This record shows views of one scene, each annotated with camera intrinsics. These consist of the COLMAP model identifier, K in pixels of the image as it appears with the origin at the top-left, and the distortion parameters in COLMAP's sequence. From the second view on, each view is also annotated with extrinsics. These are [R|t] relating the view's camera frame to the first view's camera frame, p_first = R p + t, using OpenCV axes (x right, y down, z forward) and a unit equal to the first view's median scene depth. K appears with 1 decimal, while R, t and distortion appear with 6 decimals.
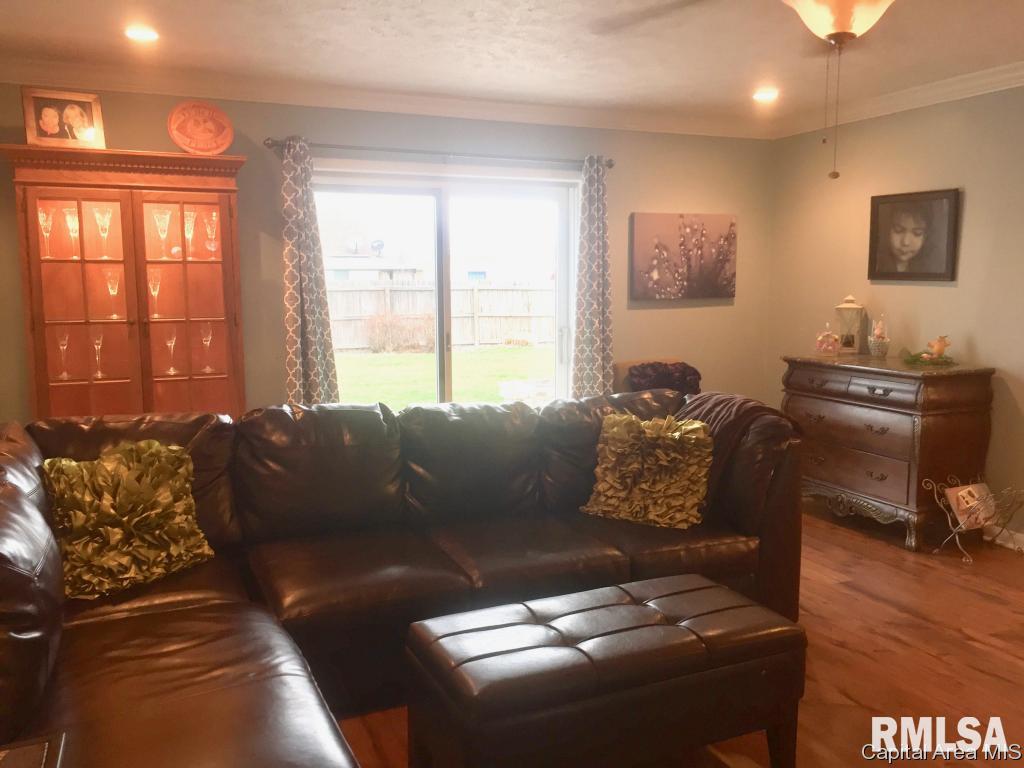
lens RADIAL K [[859.8, 0, 512.0], [0, 859.8, 384.0], [0, 0, 1]] dist [0.054102, -0.112539]
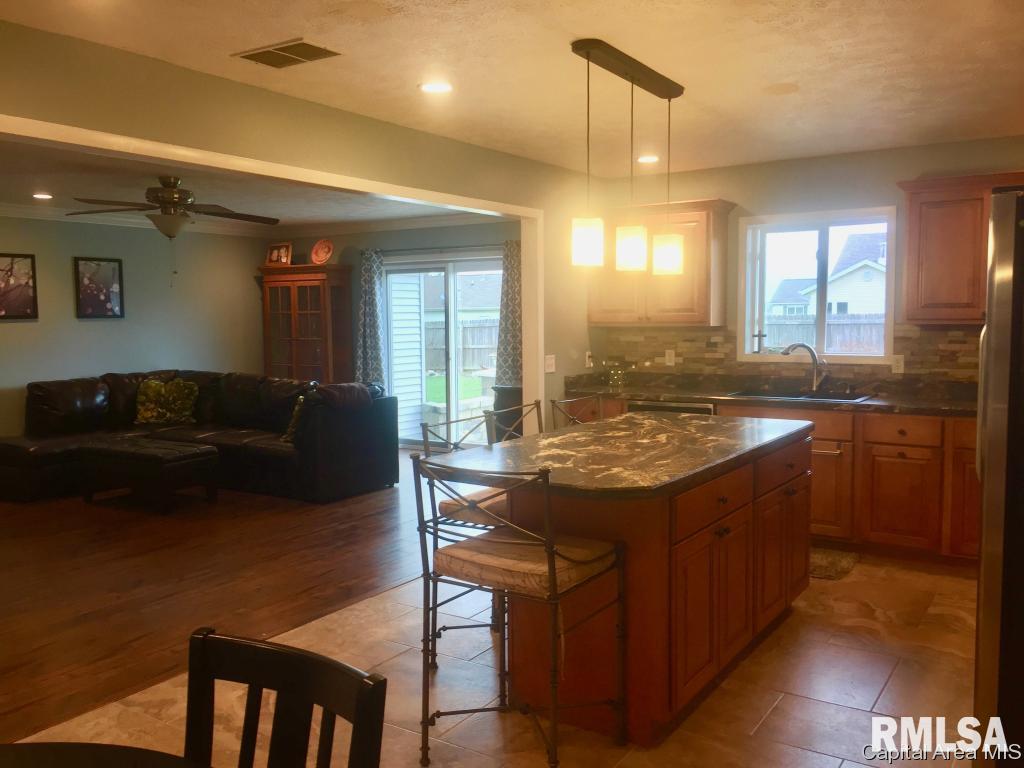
lens RADIAL K [[859.8, 0, 512.0], [0, 859.8, 384.0], [0, 0, 1]] dist [0.054102, -0.112539]
pose [[0.545666, 0.067572, -0.835274, 1.764670], [-0.094849, 0.995319, 0.018556, -0.048144], [0.832618, 0.069100, 0.549520, 0.226201]]
